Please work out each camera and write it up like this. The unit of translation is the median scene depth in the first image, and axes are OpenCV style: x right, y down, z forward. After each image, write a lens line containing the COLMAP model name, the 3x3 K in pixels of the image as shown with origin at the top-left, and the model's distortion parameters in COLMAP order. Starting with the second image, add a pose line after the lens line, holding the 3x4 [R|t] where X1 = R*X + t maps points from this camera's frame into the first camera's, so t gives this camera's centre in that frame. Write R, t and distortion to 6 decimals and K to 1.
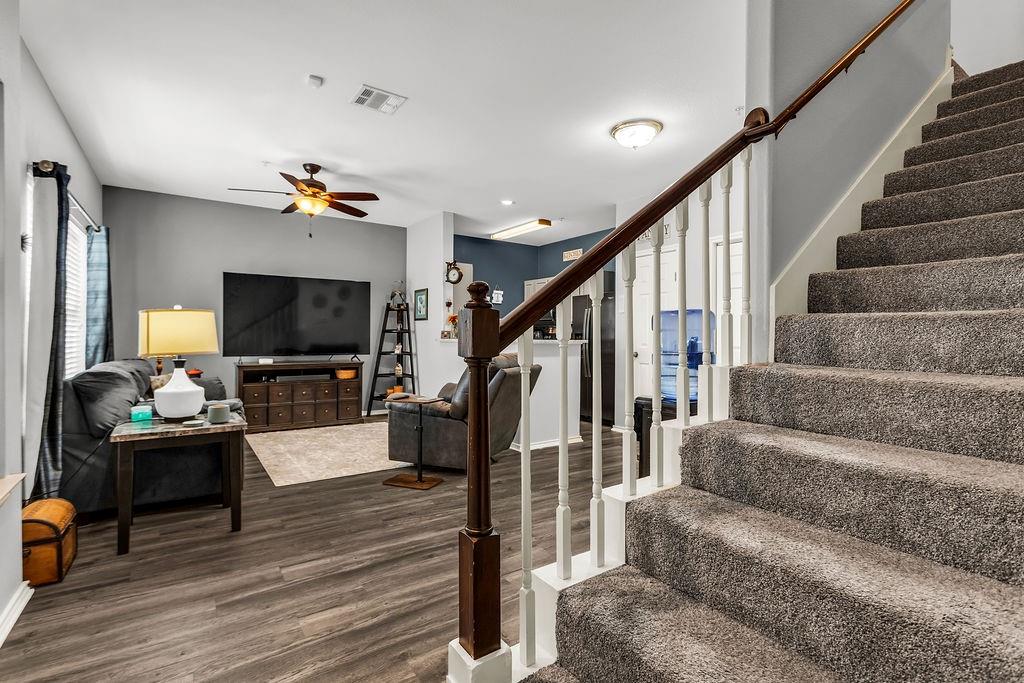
lens RADIAL K [[478.5, 0, 511.8], [0, 478.5, 338.4], [0, 0, 1]] dist [-0.002379, 0.002738]
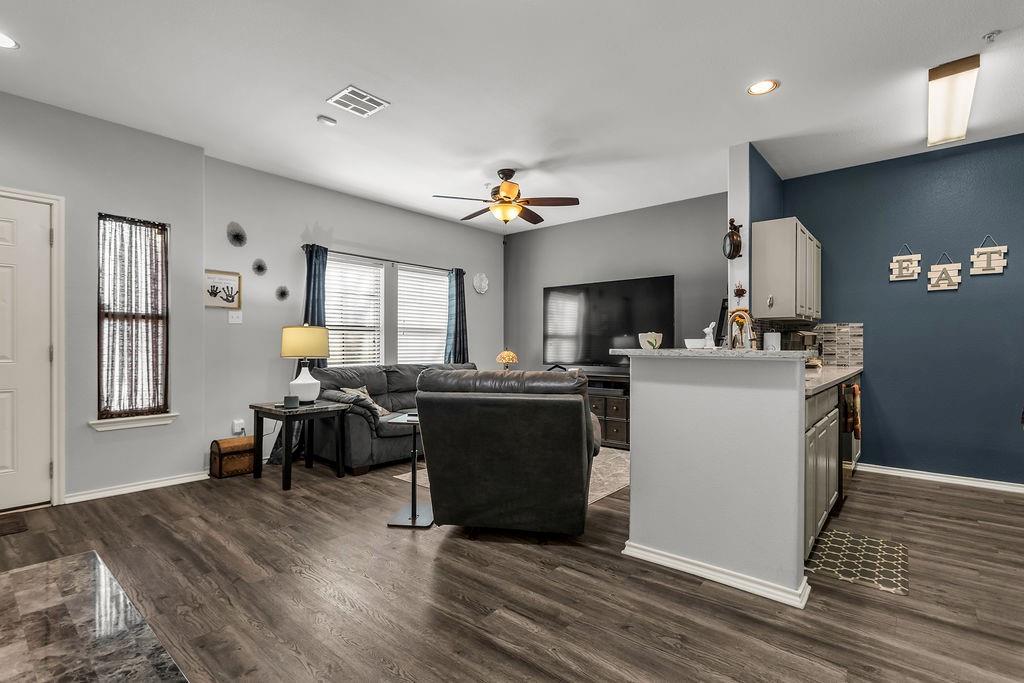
lens RADIAL K [[478.5, 0, 510.0], [0, 478.5, 344.3], [0, 0, 1]] dist [-0.002379, 0.002738]
pose [[0.258480, -0.006789, -0.965993, 0.536639], [-0.003214, 0.999964, -0.007887, 0.001648], [0.966011, 0.005143, 0.258449, 0.762908]]
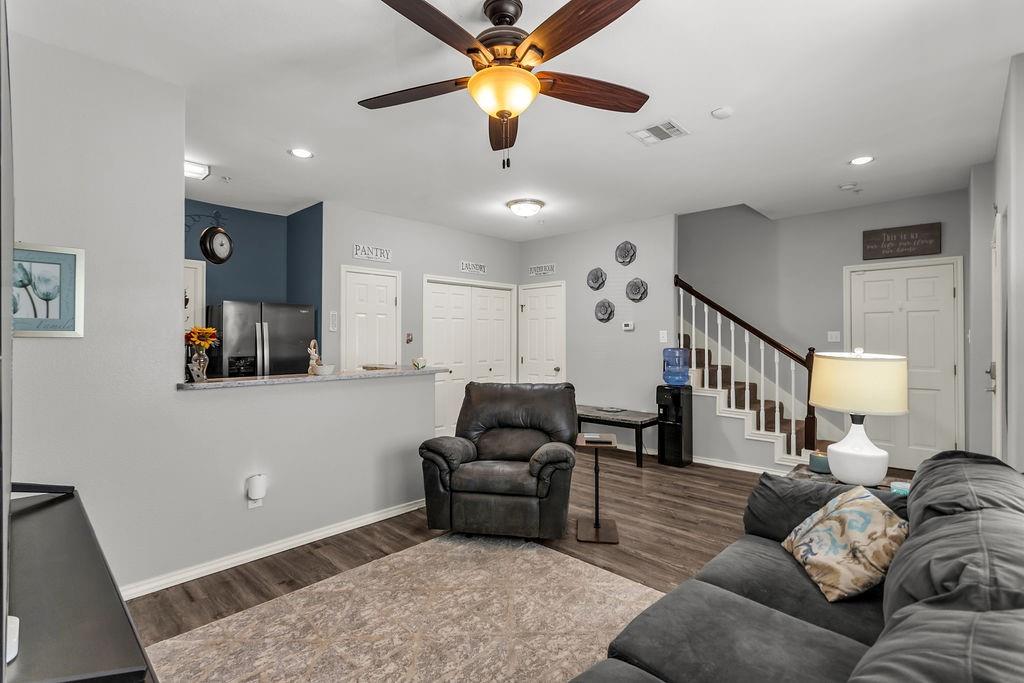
lens RADIAL K [[478.5, 0, 512.8], [0, 478.5, 335.9], [0, 0, 1]] dist [-0.002379, 0.002738]
pose [[-0.213356, 0.003836, 0.976967, -0.857609], [0.000488, 0.999993, -0.003820, -0.052307], [-0.976974, -0.000339, -0.213356, 1.095733]]
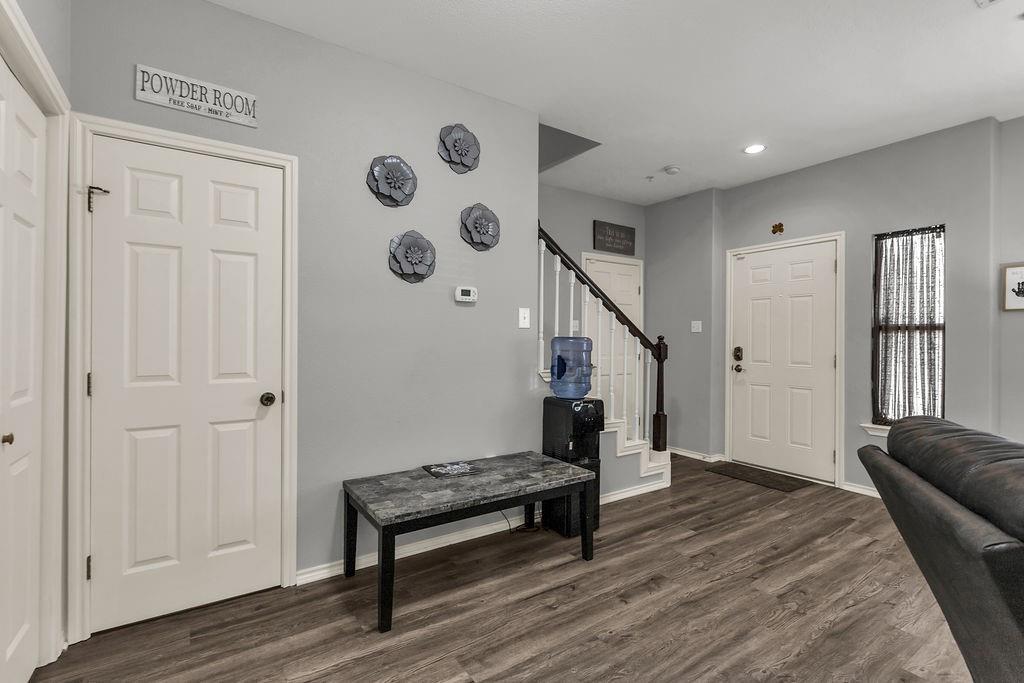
lens RADIAL K [[474.4, 0, 510.5], [0, 474.4, 337.4], [0, 0, 1]] dist [-0.003379, 0.001782]
pose [[-0.999889, -0.011332, 0.009716, 0.251342], [-0.011336, 0.999936, -0.000380, -0.026109], [-0.009711, -0.000490, -0.999953, 1.161967]]
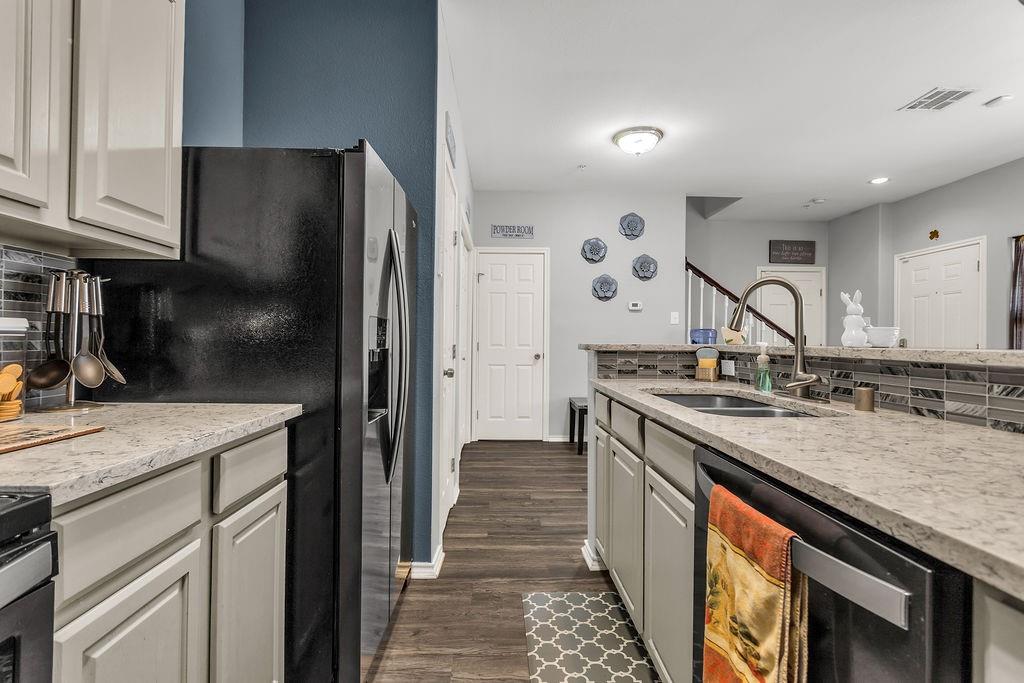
lens RADIAL K [[478.5, 0, 511.0], [0, 478.5, 338.9], [0, 0, 1]] dist [-0.002379, 0.002738]
pose [[-0.837886, -0.010708, 0.545740, -0.064429], [-0.011329, 0.999933, 0.002227, -0.002369], [-0.545727, -0.004317, -0.837952, 1.666227]]
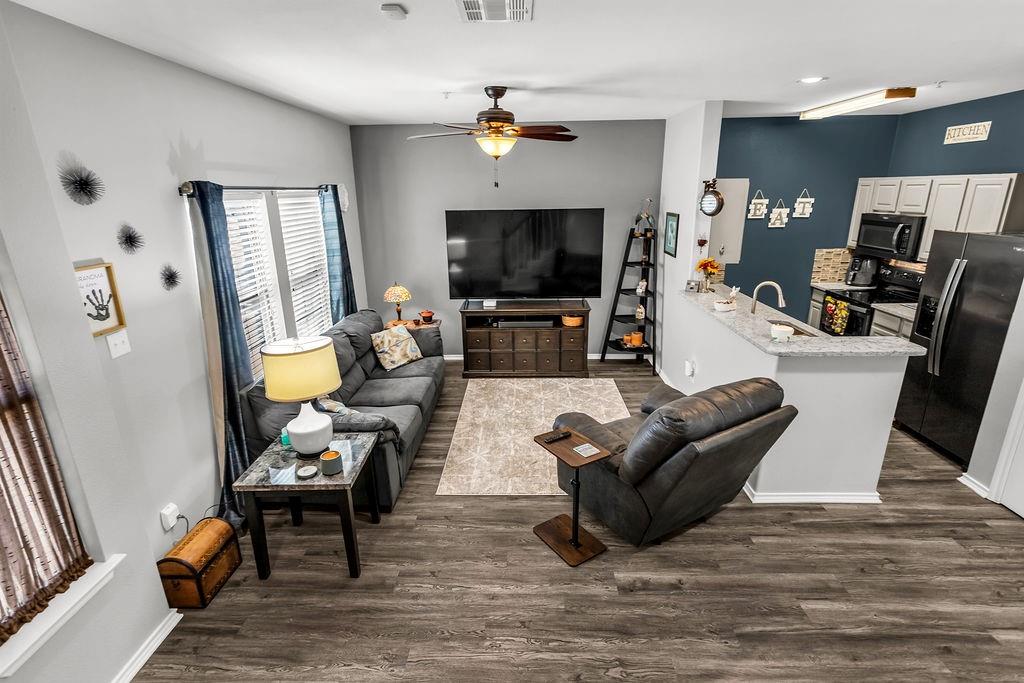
lens RADIAL K [[491.2, 0, 510.6], [0, 491.2, 340.0], [0, 0, 1]] dist [0.000698, -0.000155]
pose [[0.808681, 0.154247, -0.567665, 0.103225], [0.018625, 0.957812, 0.286791, -0.203425], [0.587953, -0.242495, 0.771691, 0.322456]]
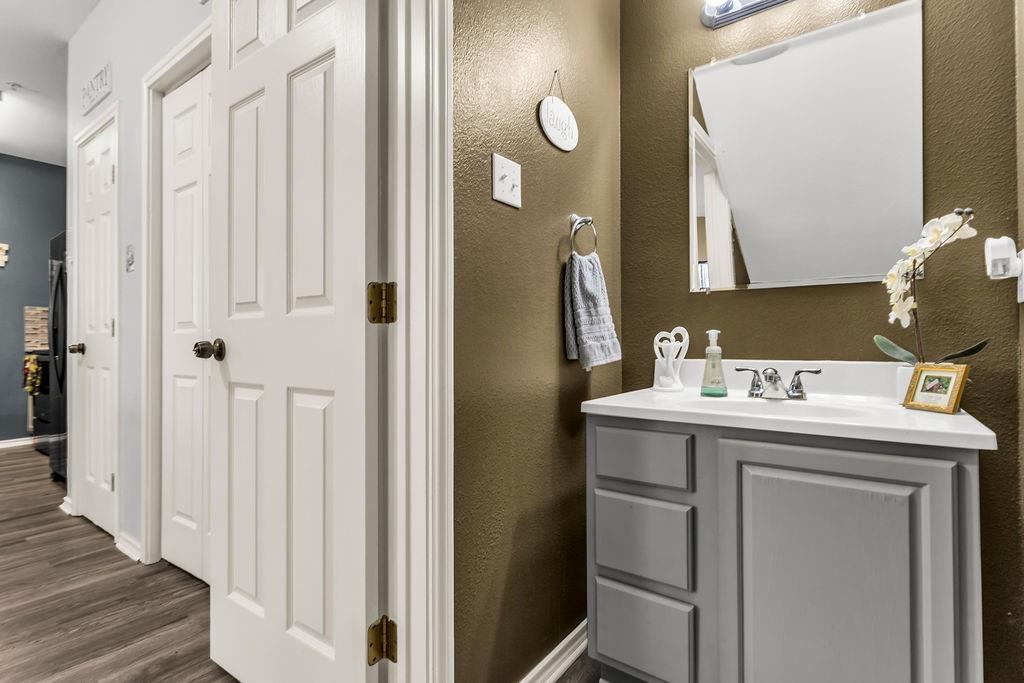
lens RADIAL K [[491.2, 0, 512.7], [0, 491.2, 338.6], [0, 0, 1]] dist [0.000698, -0.000155]
pose [[0.941428, -0.002293, 0.337207, 0.607504], [0.007466, 0.999874, -0.014044, 0.040502], [-0.337132, 0.015739, 0.941326, 0.486628]]
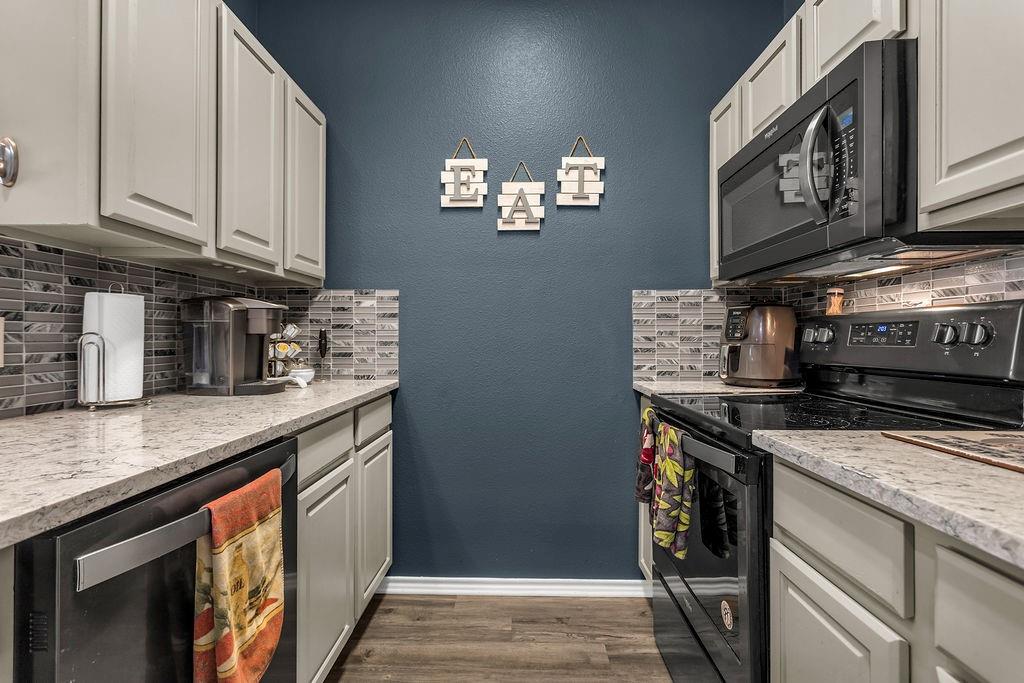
lens RADIAL K [[478.5, 0, 508.3], [0, 478.5, 334.3], [0, 0, 1]] dist [-0.002379, 0.002738]
pose [[0.807800, -0.009367, -0.589383, 0.159999], [0.000176, 0.999878, -0.015650, 0.000000], [0.589457, 0.012539, 0.807702, 1.374597]]
